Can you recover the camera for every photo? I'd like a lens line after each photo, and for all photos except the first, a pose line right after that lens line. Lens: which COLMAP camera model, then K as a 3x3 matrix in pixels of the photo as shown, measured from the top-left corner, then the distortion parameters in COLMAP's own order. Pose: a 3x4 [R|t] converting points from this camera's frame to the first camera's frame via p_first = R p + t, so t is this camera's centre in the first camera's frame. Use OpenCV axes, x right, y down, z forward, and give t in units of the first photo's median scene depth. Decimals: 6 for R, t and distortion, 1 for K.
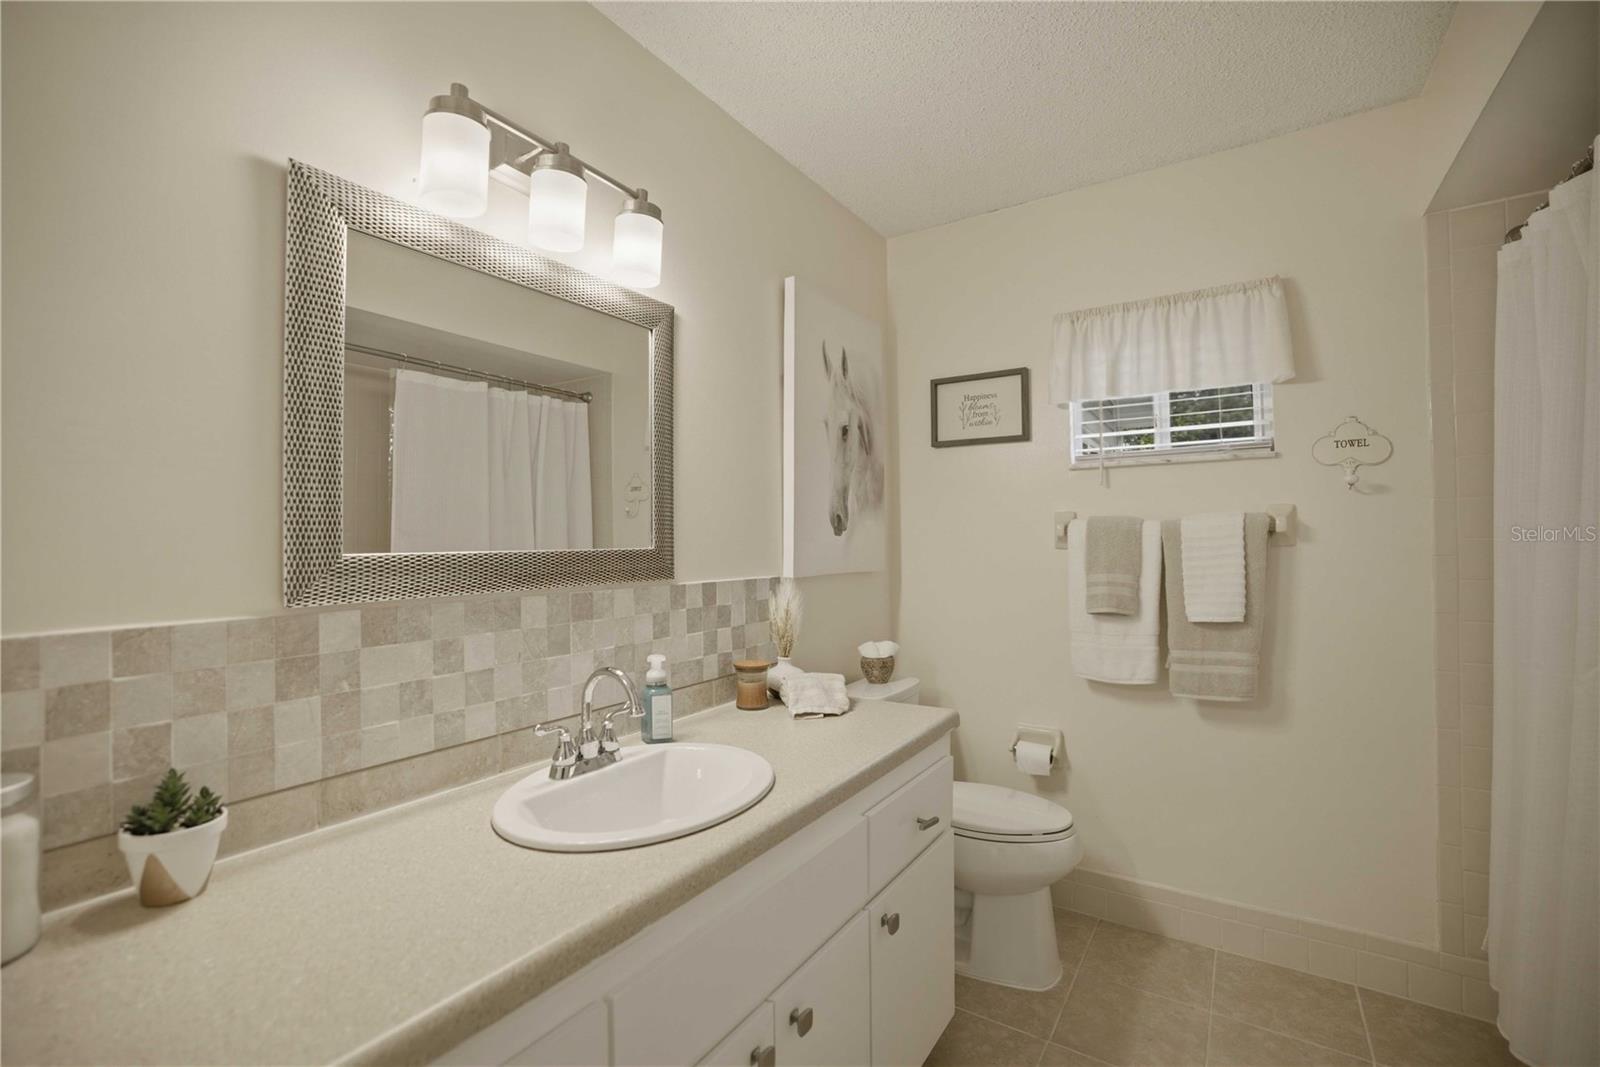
lens RADIAL K [[703.5, 0, 801.7], [0, 703.5, 525.1], [0, 0, 1]] dist [-0.001588, -0.000652]
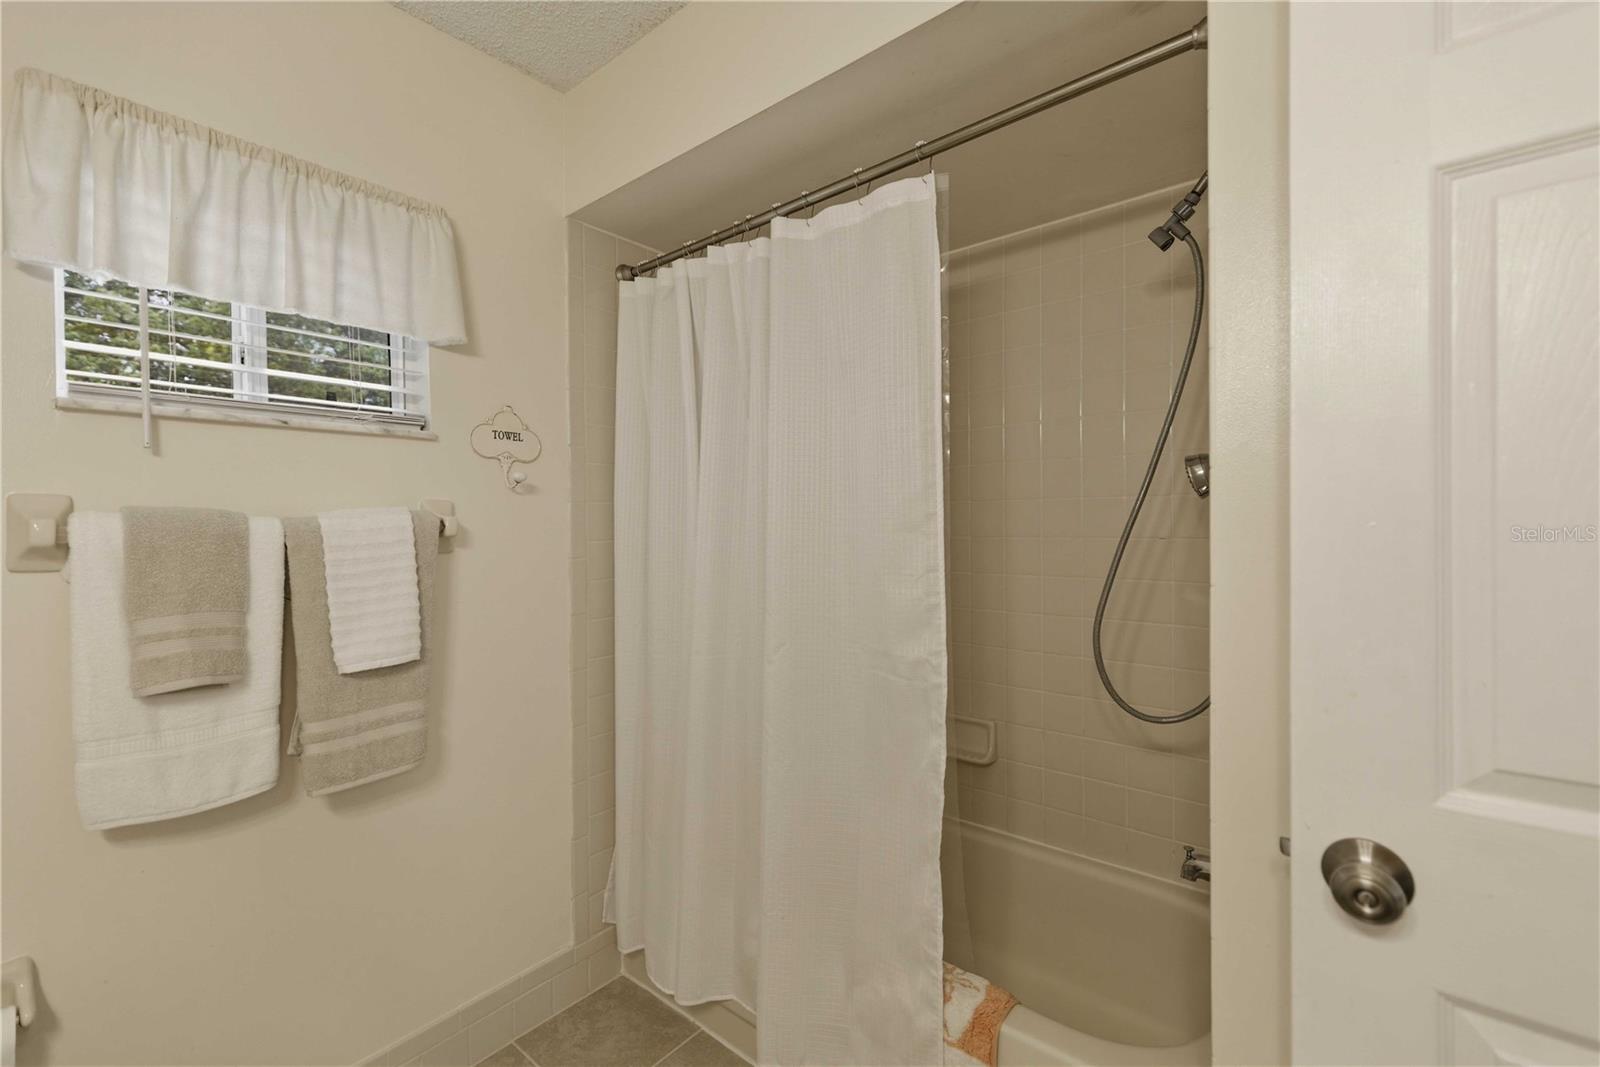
lens RADIAL K [[703.5, 0, 801.7], [0, 703.5, 525.1], [0, 0, 1]] dist [-0.001588, -0.000652]
pose [[0.061714, 0.001595, 0.998093, -0.074660], [-0.022391, 0.999749, -0.000213, -0.010361], [-0.997843, -0.022335, 0.061734, 0.511202]]
